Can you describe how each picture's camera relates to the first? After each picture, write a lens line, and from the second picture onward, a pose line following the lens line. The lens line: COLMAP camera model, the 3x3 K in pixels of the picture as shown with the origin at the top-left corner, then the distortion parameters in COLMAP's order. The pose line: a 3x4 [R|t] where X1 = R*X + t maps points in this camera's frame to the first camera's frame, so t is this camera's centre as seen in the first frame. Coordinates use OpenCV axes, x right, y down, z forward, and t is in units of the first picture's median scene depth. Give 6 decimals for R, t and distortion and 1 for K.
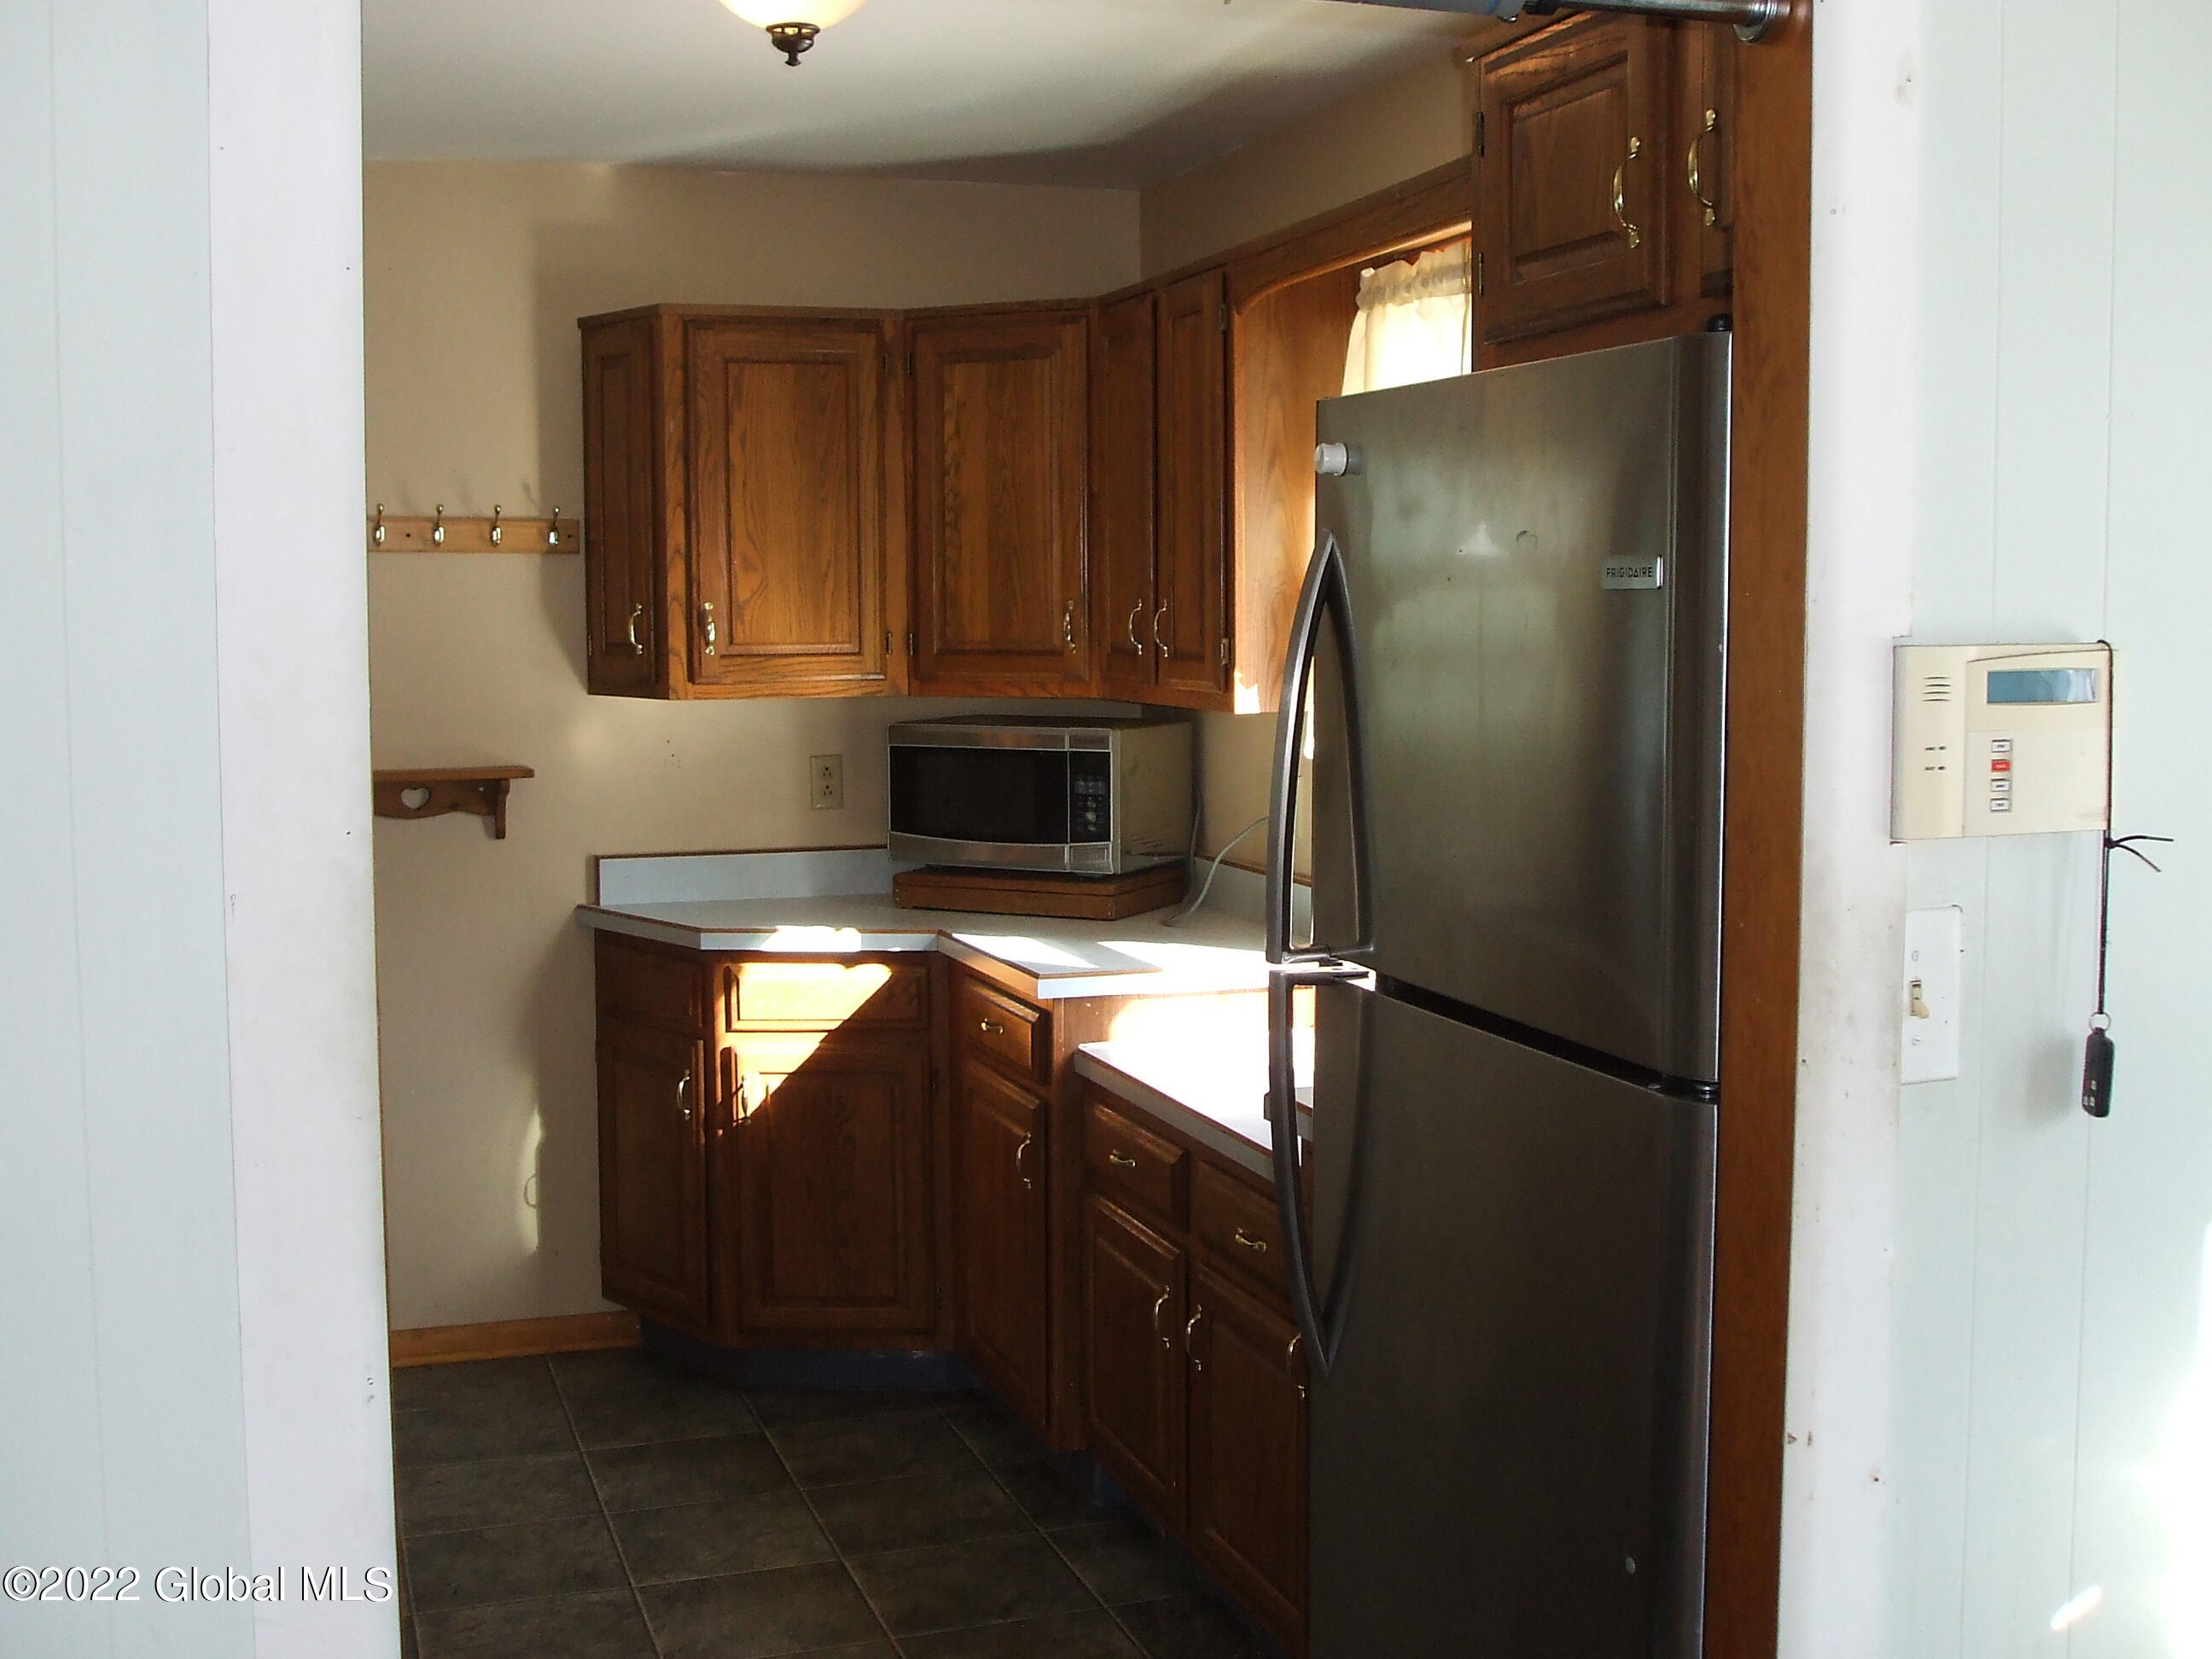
lens RADIAL K [[2420.3, 0, 1122.5], [0, 2420.3, 832.9], [0, 0, 1]] dist [-0.083388, 0.000000]
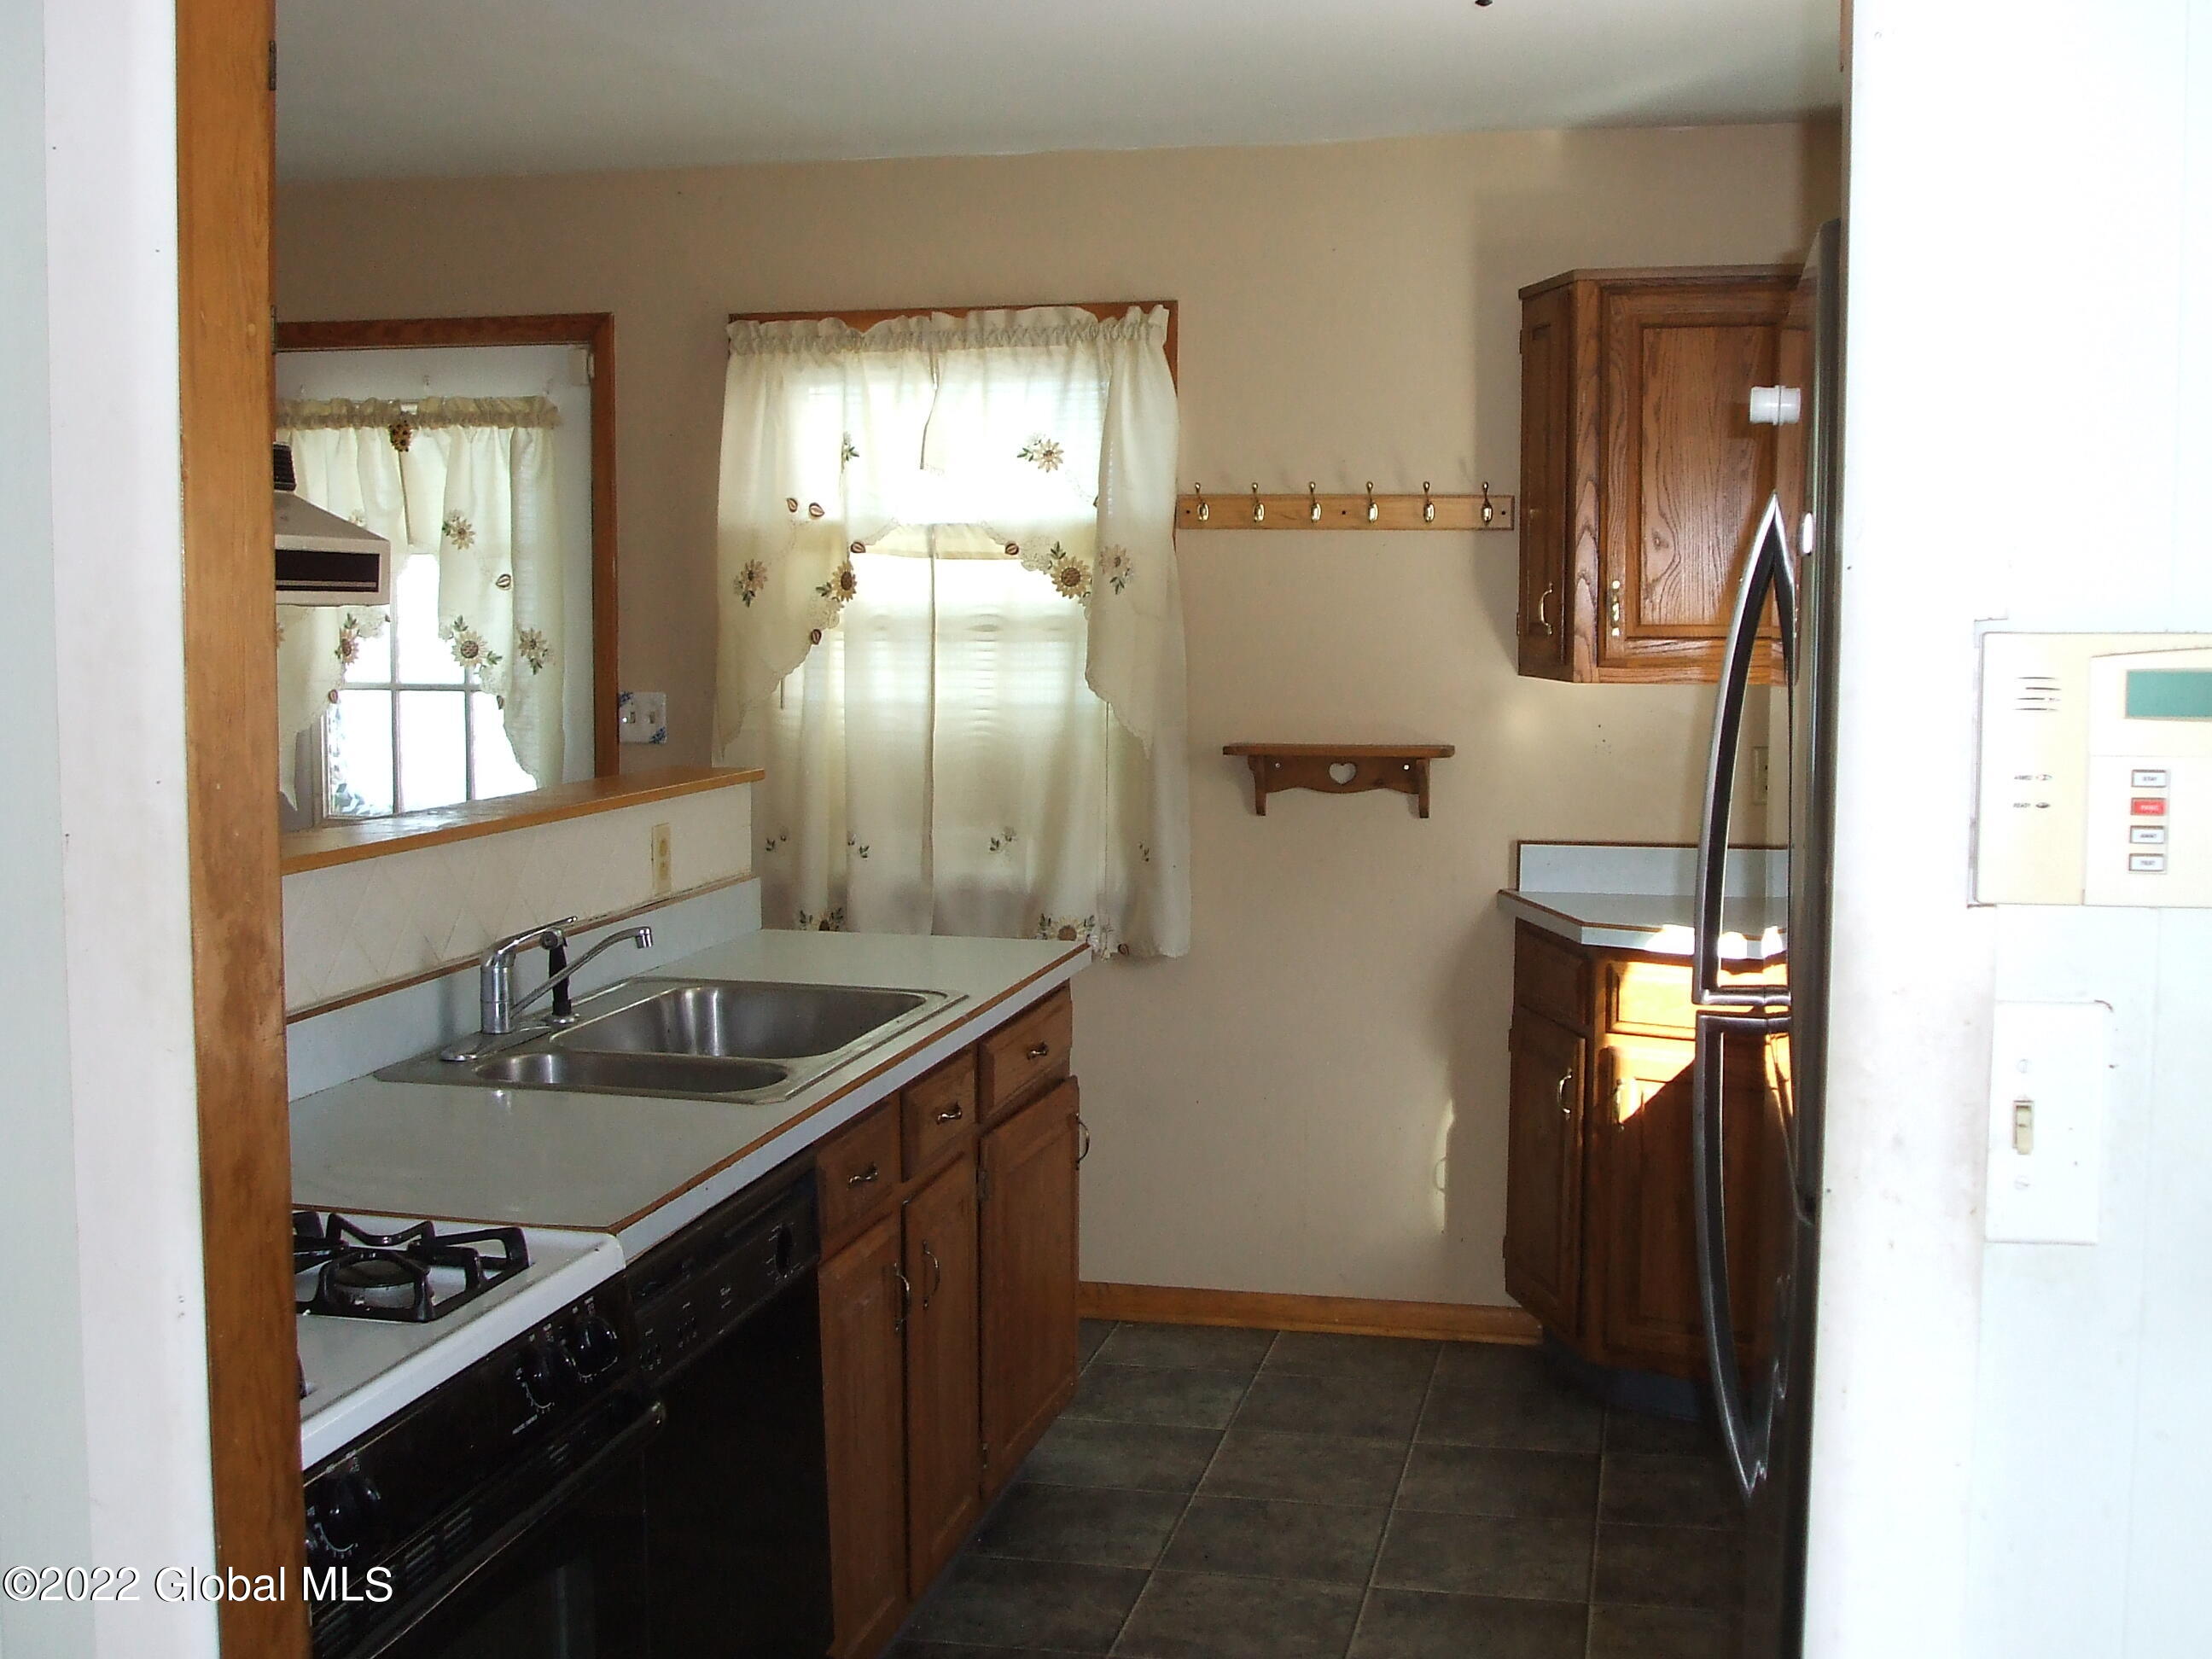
lens RADIAL K [[2420.3, 0, 1109.3], [0, 2420.3, 828.3], [0, 0, 1]] dist [-0.083388, 0.000000]
pose [[0.849438, 0.055190, -0.524794, 0.163187], [-0.052385, 0.998422, 0.020208, -0.006908], [0.525081, 0.010325, 0.850990, 0.086043]]
